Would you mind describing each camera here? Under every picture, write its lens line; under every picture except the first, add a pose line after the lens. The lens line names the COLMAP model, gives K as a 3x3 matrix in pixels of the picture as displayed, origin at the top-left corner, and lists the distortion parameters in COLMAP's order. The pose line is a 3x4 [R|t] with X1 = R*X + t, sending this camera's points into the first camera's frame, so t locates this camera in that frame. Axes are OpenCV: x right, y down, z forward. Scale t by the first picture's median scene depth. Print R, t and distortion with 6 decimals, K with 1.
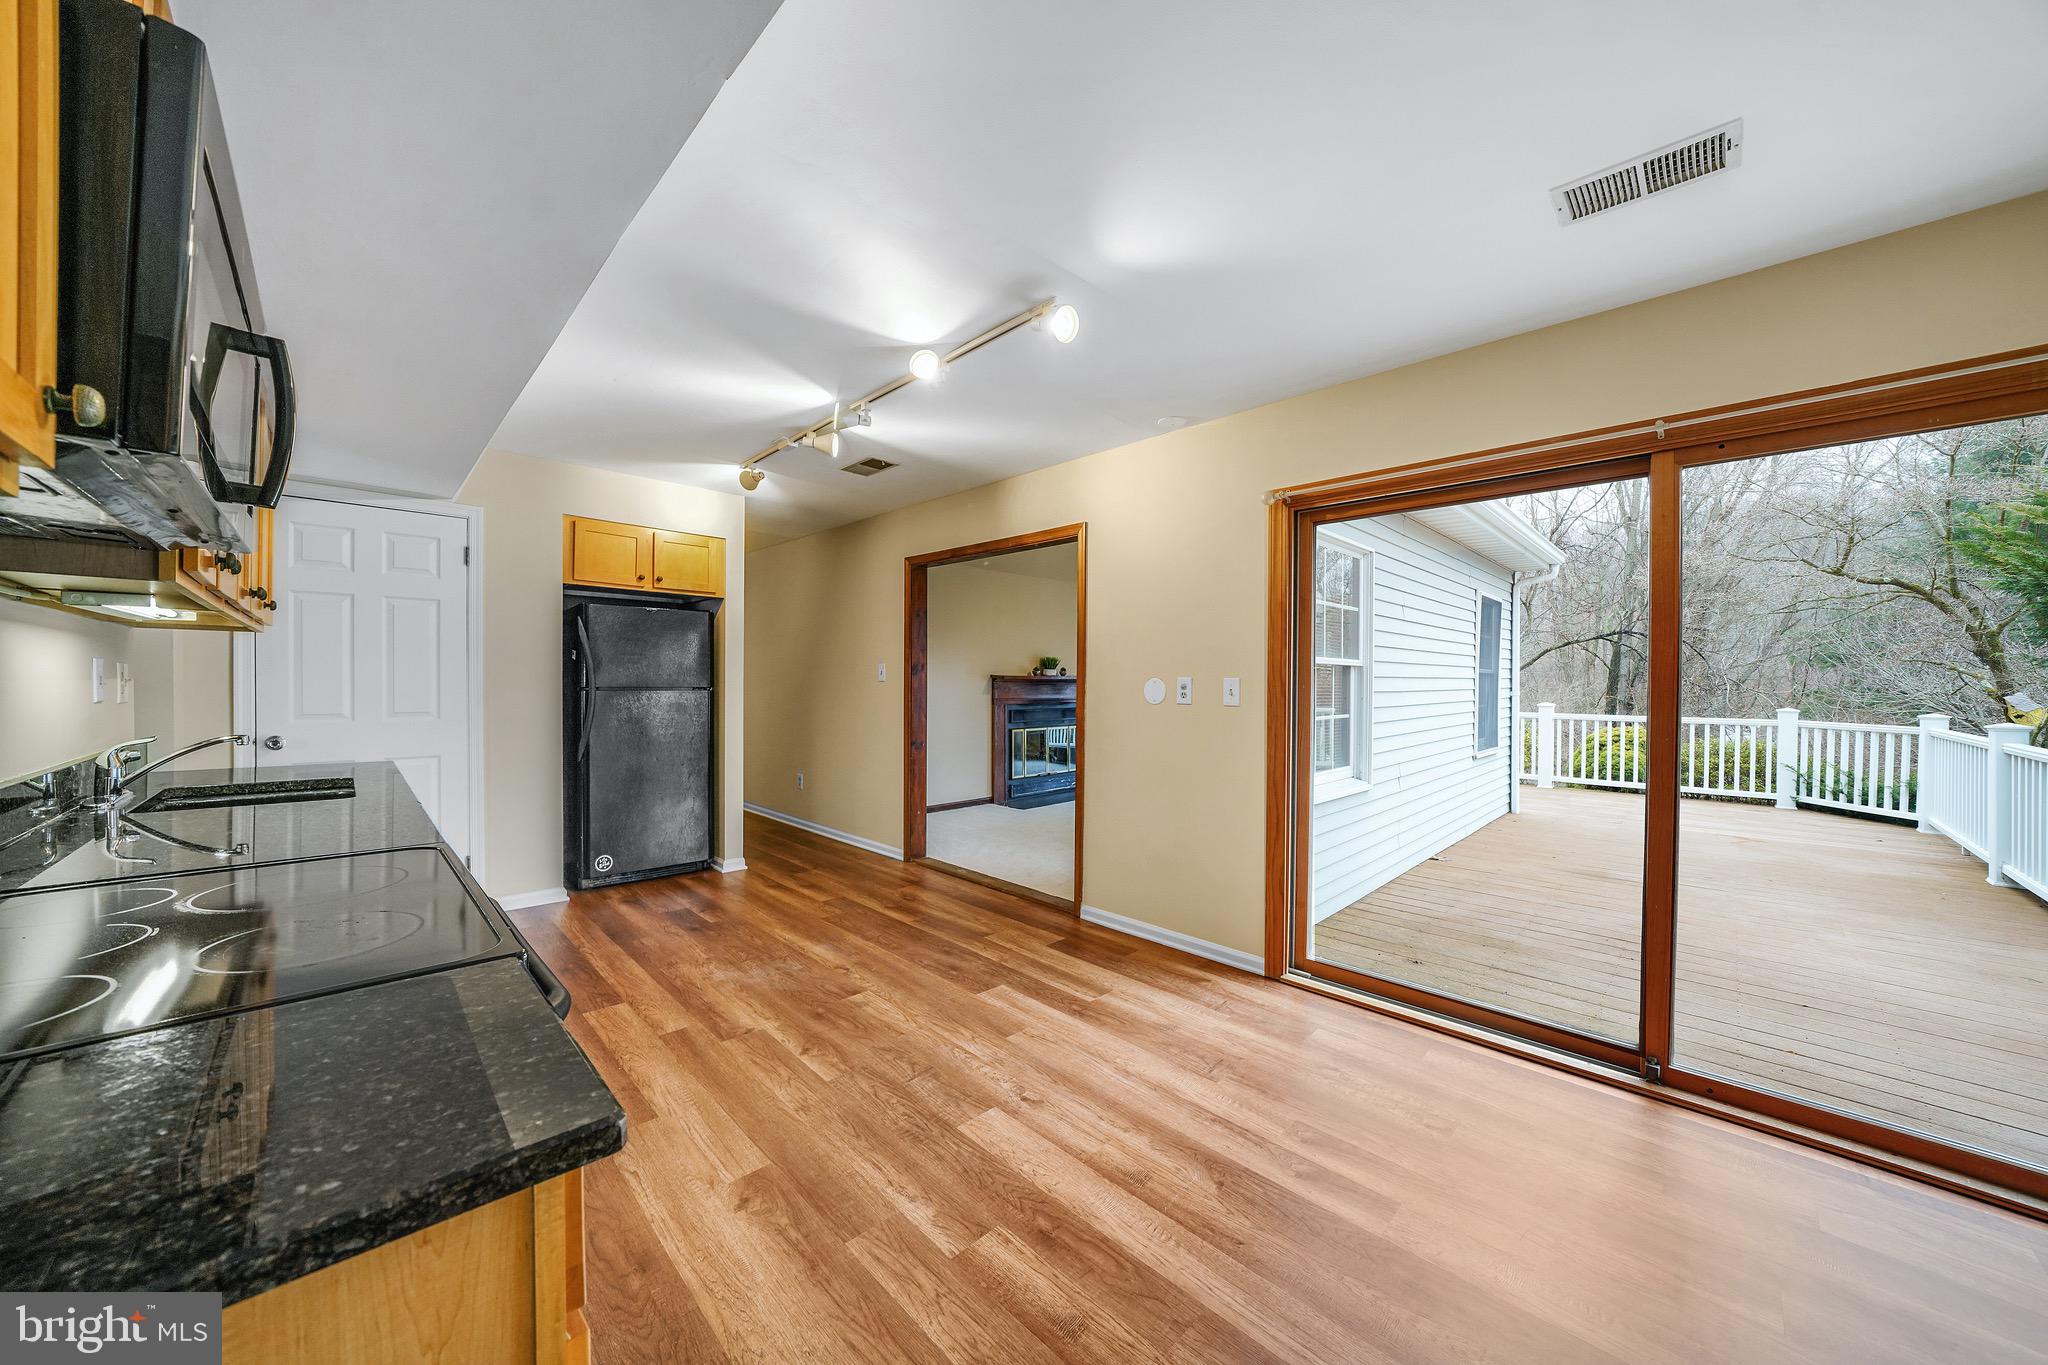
lens RADIAL K [[707.8, 0, 1023.0], [0, 707.8, 683.4], [0, 0, 1]] dist [-0.020866, 0.000860]
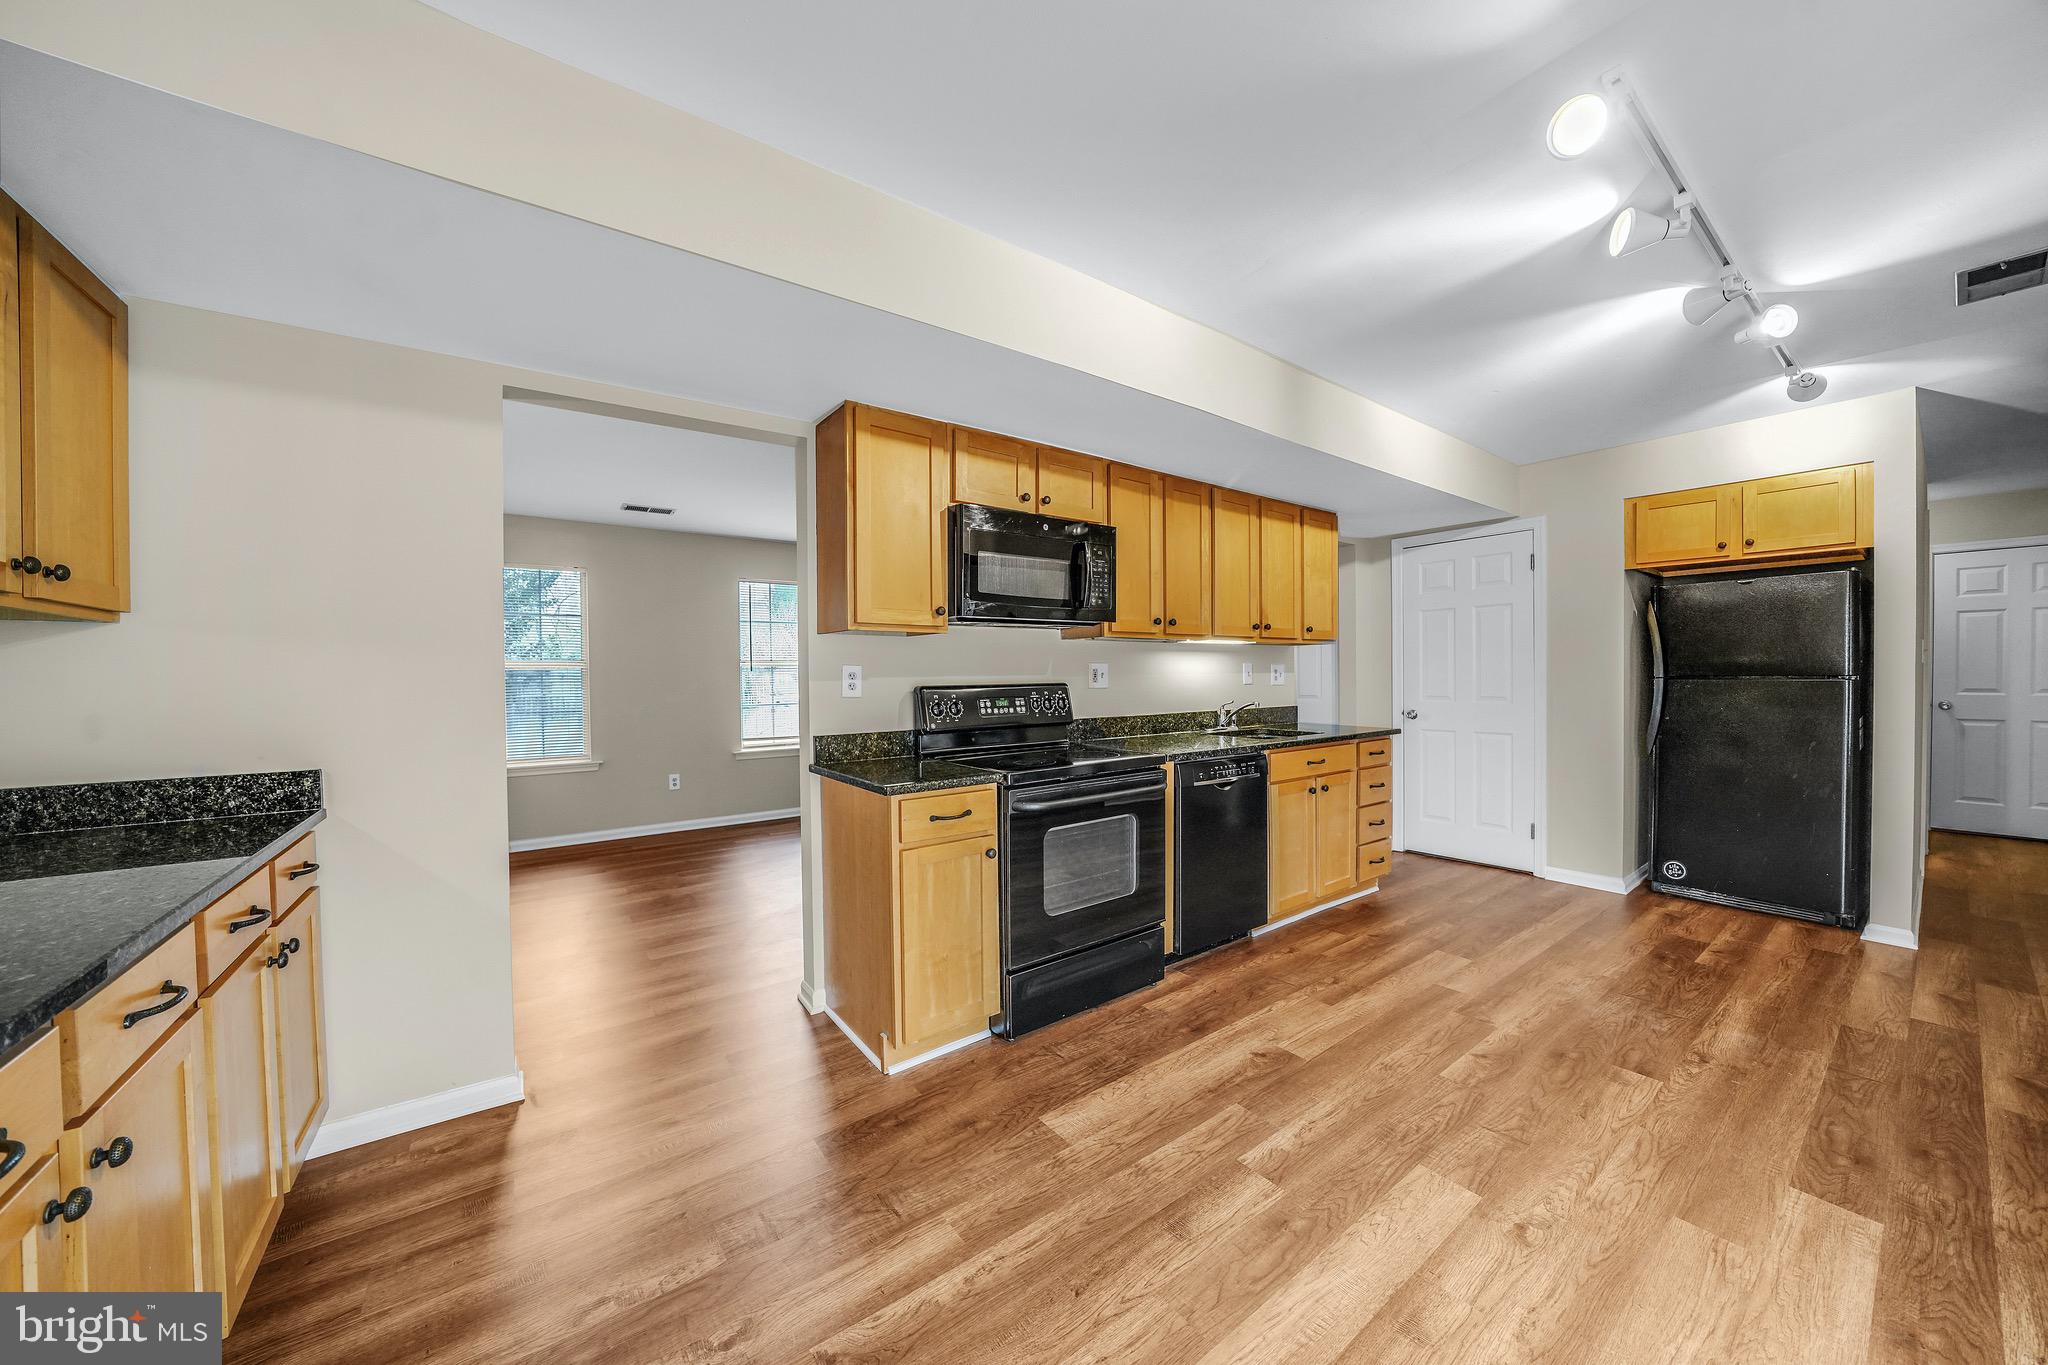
lens RADIAL K [[707.8, 0, 1026.2], [0, 707.8, 681.3], [0, 0, 1]] dist [-0.020866, 0.000860]
pose [[-0.143651, 0.004805, -0.989617, 0.625064], [0.006371, 0.999972, 0.003930, 0.005585], [0.989608, -0.005740, -0.143678, 0.461668]]
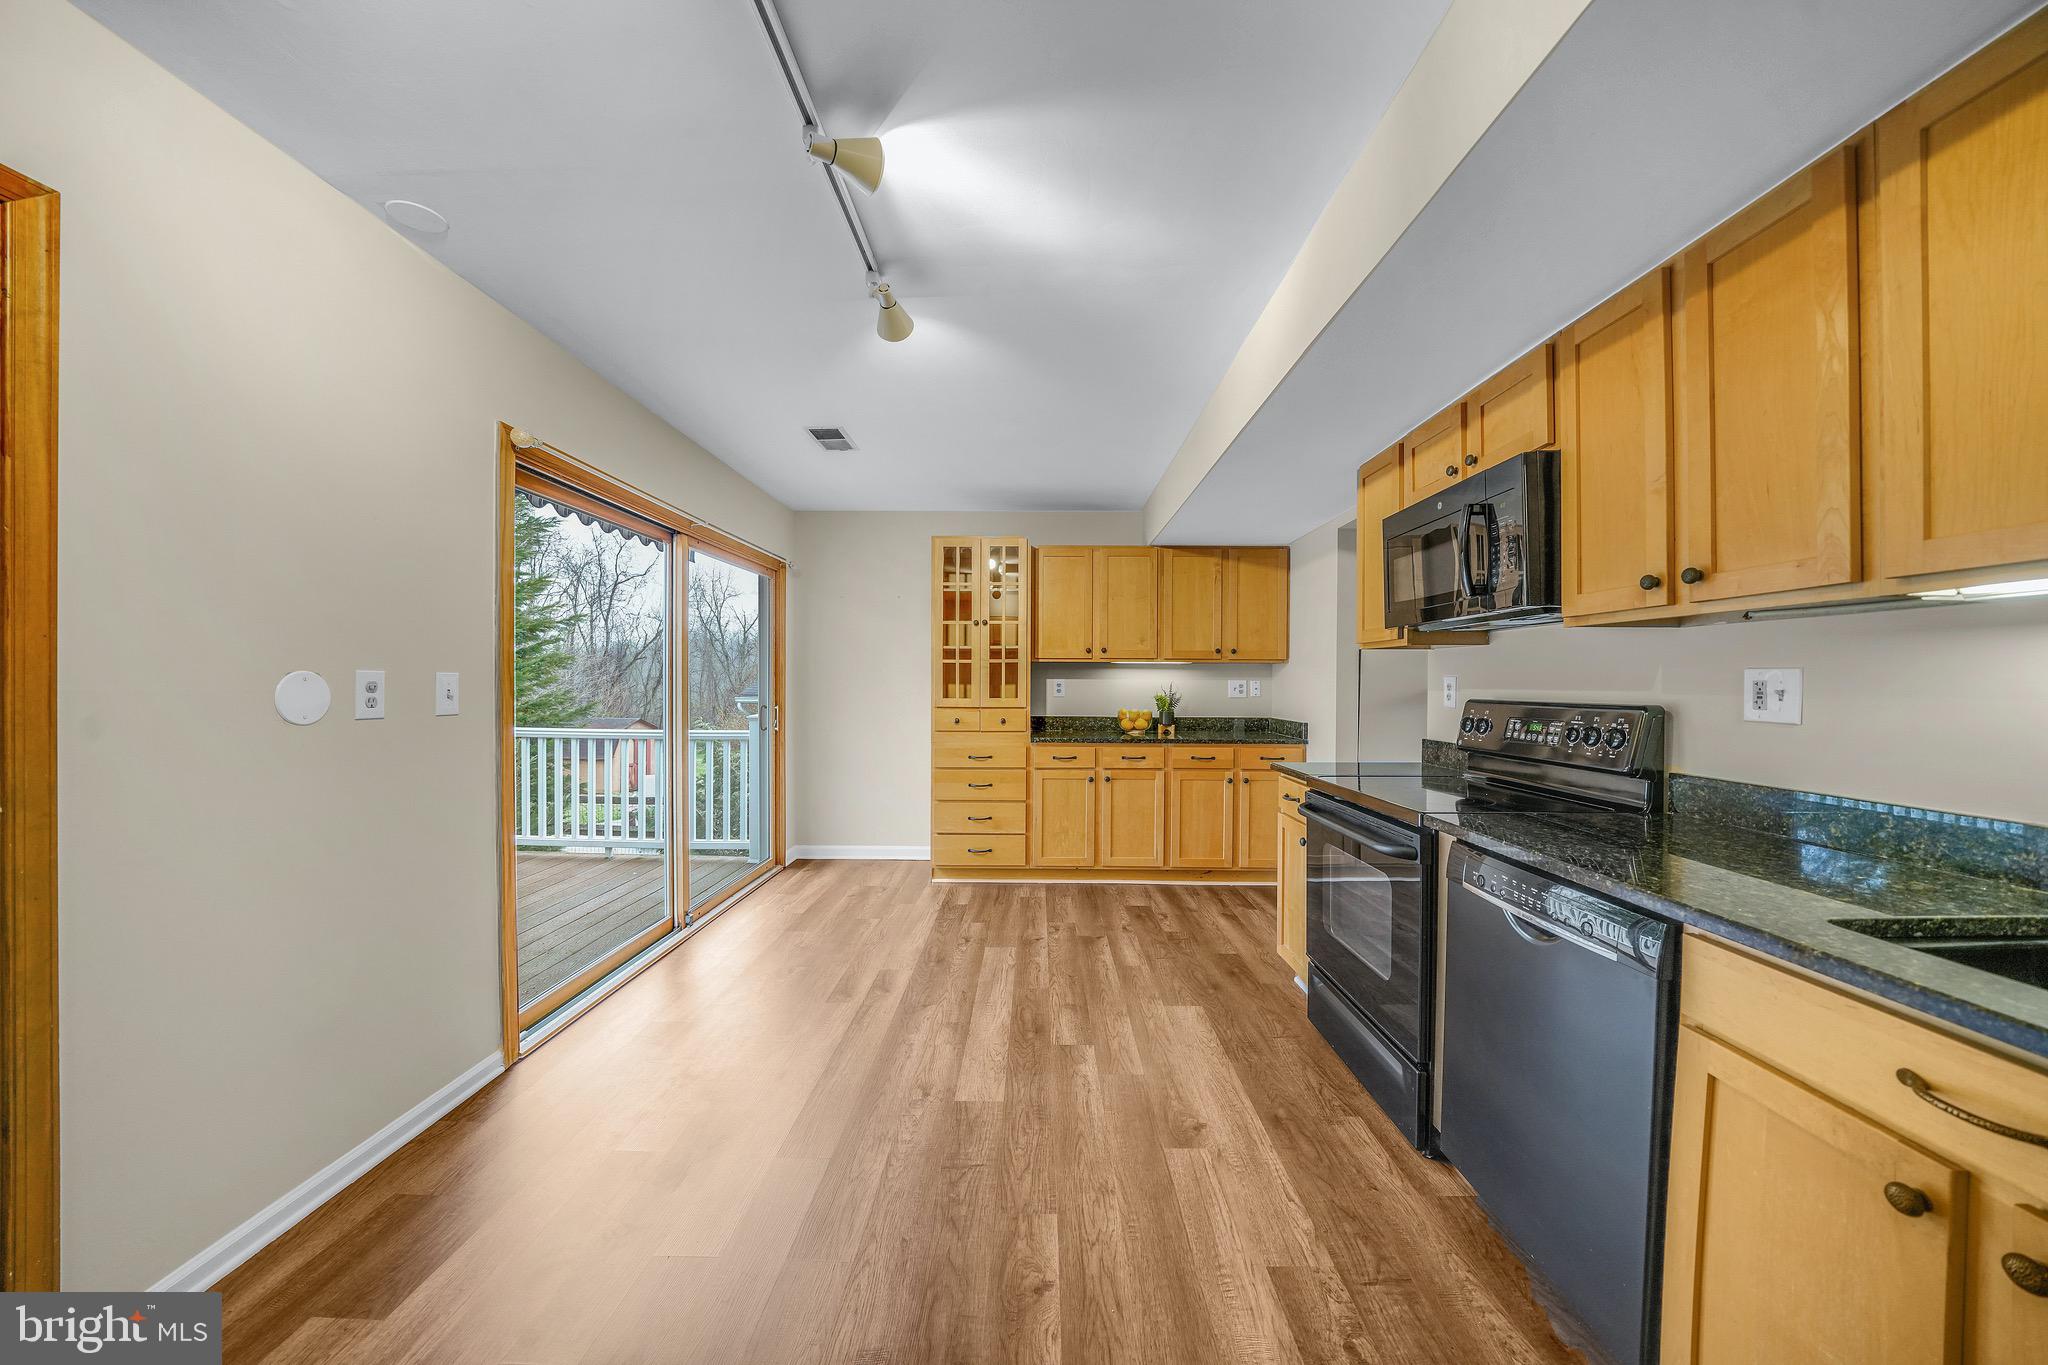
lens RADIAL K [[707.8, 0, 1027.7], [0, 707.8, 682.0], [0, 0, 1]] dist [-0.020866, 0.000860]
pose [[-0.701283, -0.010668, 0.712803, -0.638471], [-0.008369, 0.999942, 0.006732, -0.009089], [-0.712834, -0.001245, -0.701332, 1.256598]]
